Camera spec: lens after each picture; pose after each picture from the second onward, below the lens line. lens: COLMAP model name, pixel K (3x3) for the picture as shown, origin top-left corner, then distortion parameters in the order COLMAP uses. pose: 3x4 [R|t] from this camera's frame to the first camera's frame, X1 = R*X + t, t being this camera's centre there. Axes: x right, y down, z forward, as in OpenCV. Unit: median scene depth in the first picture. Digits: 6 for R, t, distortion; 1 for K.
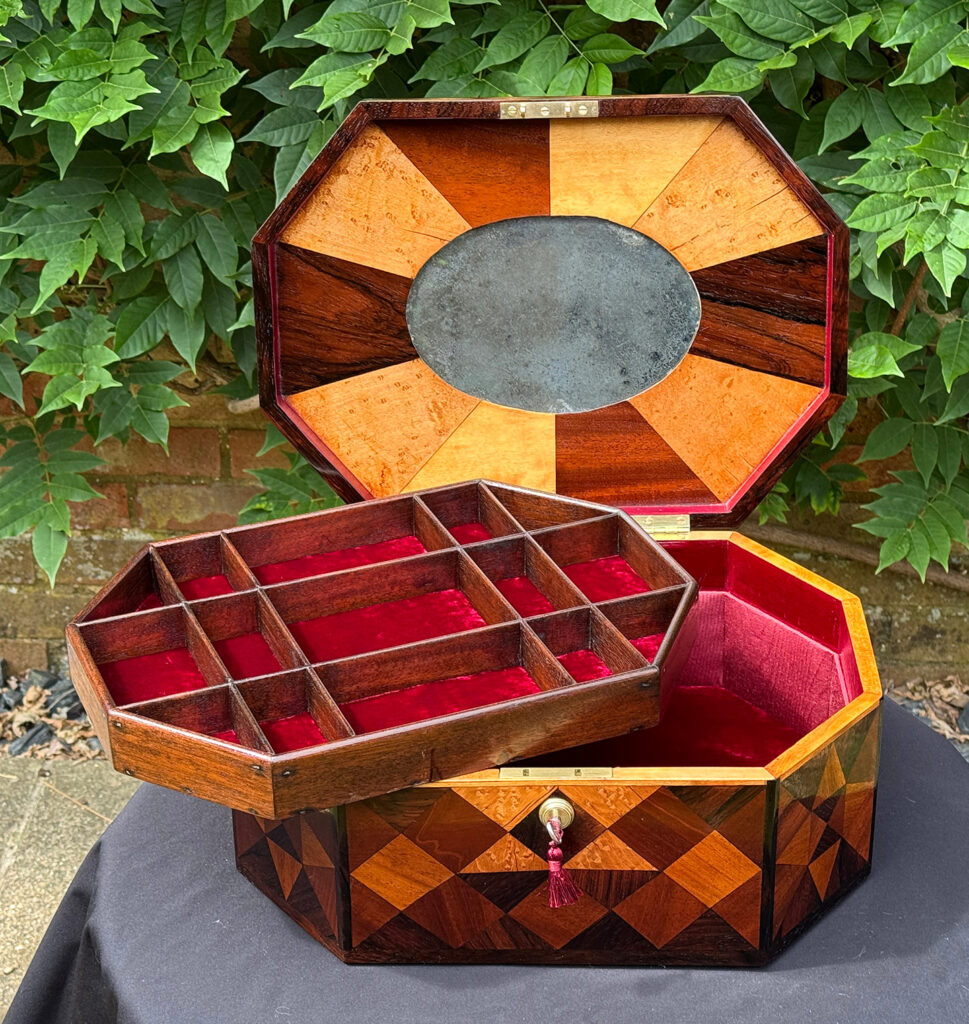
lens RADIAL K [[2199.6, 0, 512.4], [0, 2199.6, 467.0], [0, 0, 1]] dist [0.165568, 0.000000]
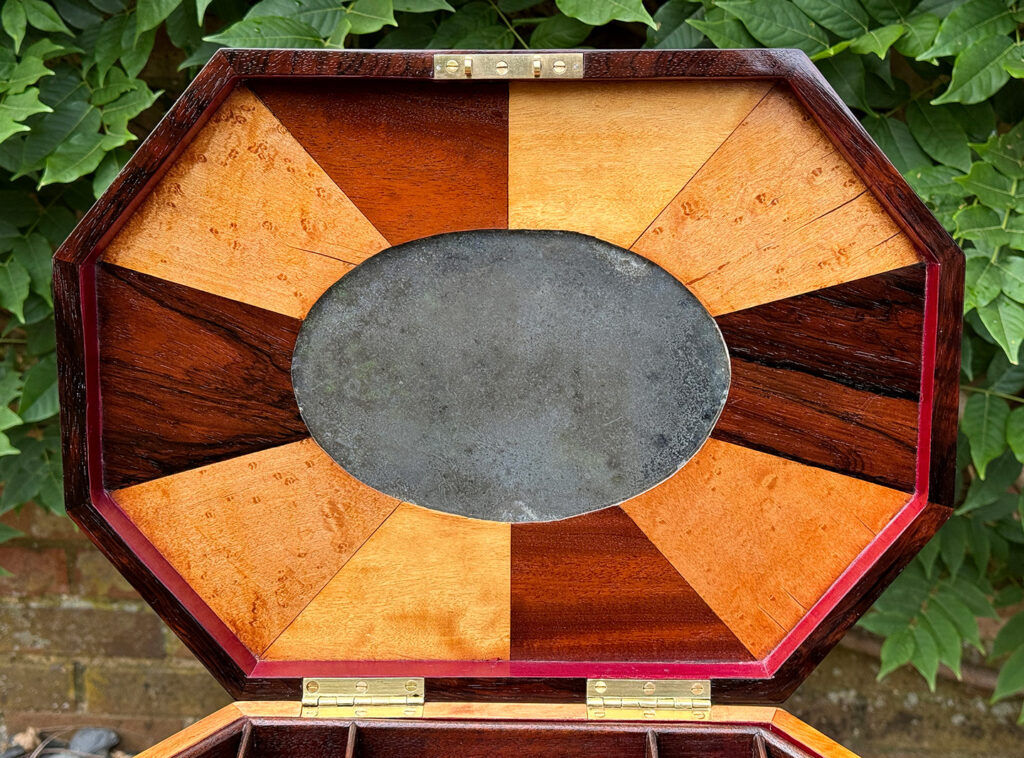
lens RADIAL K [[1577.2, 0, 495.1], [0, 1577.2, 360.3], [0, 0, 1]] dist [0.125185, 0.000000]
pose [[0.999876, 0.015386, 0.003367, 0.012106], [-0.015063, 0.996595, -0.081068, -0.034309], [-0.004603, 0.081007, 0.996703, 0.509774]]
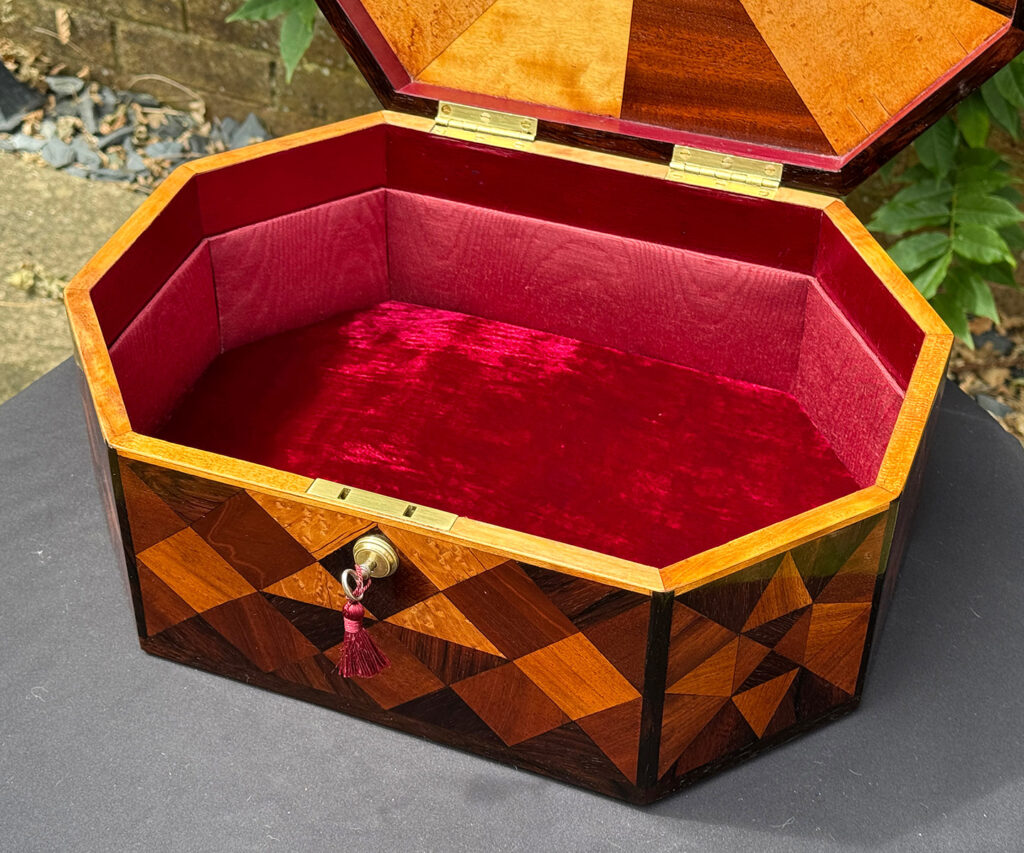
lens RADIAL K [[1866.1, 0, 462.0], [0, 1866.1, 433.0], [0, 0, 1]] dist [0.137260, 0.000000]
pose [[0.933492, 0.233670, -0.272012, 0.169445], [-0.160499, 0.950578, 0.265786, -0.041731], [0.320674, -0.204452, 0.924861, 0.368271]]
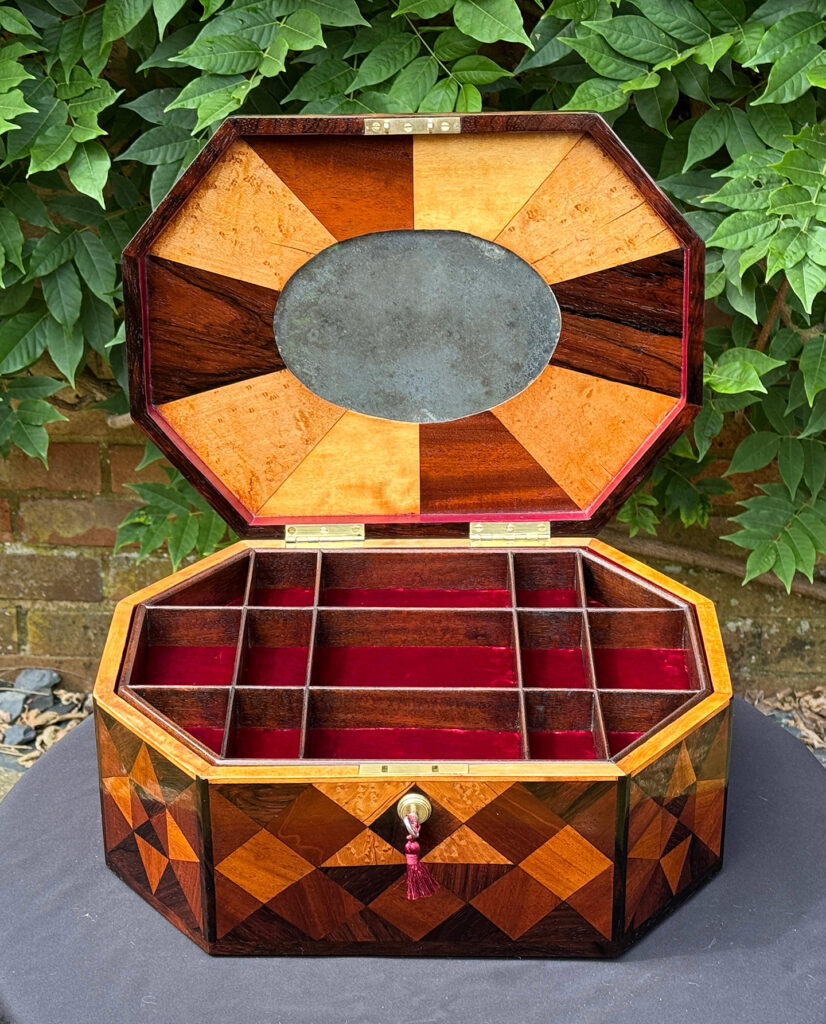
lens RADIAL K [[2189.5, 0, 414.0], [0, 2189.5, 494.0], [0, 0, 1]] dist [0.145274, 0.000000]
pose [[0.999994, -0.000368, 0.003483, 0.013394], [0.000364, 0.999999, 0.001102, 0.007537], [-0.003483, -0.001101, 0.999993, -0.019281]]
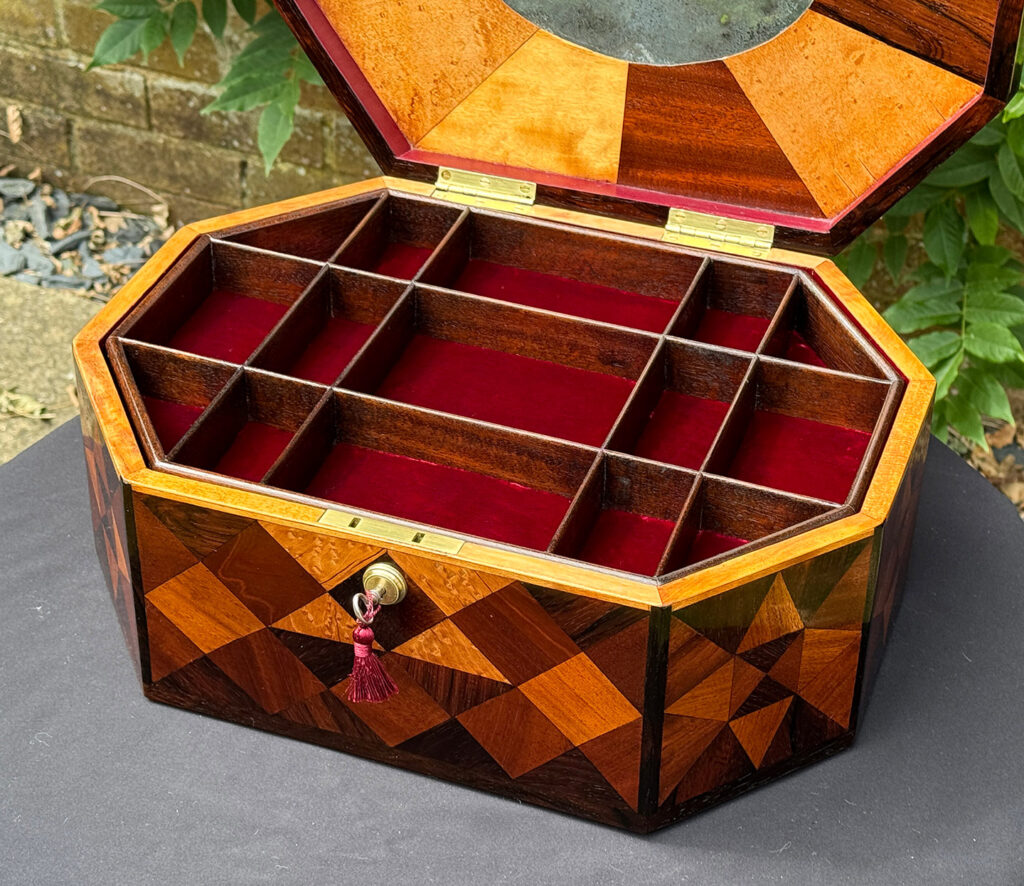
lens RADIAL K [[2179.5, 0, 533.2], [0, 2179.5, 411.8], [0, 0, 1]] dist [0.152380, 0.000000]
pose [[0.945643, 0.206222, -0.251460, 0.201209], [-0.167151, 0.971490, 0.168128, -0.028175], [0.278963, -0.116957, 0.953153, 0.255253]]
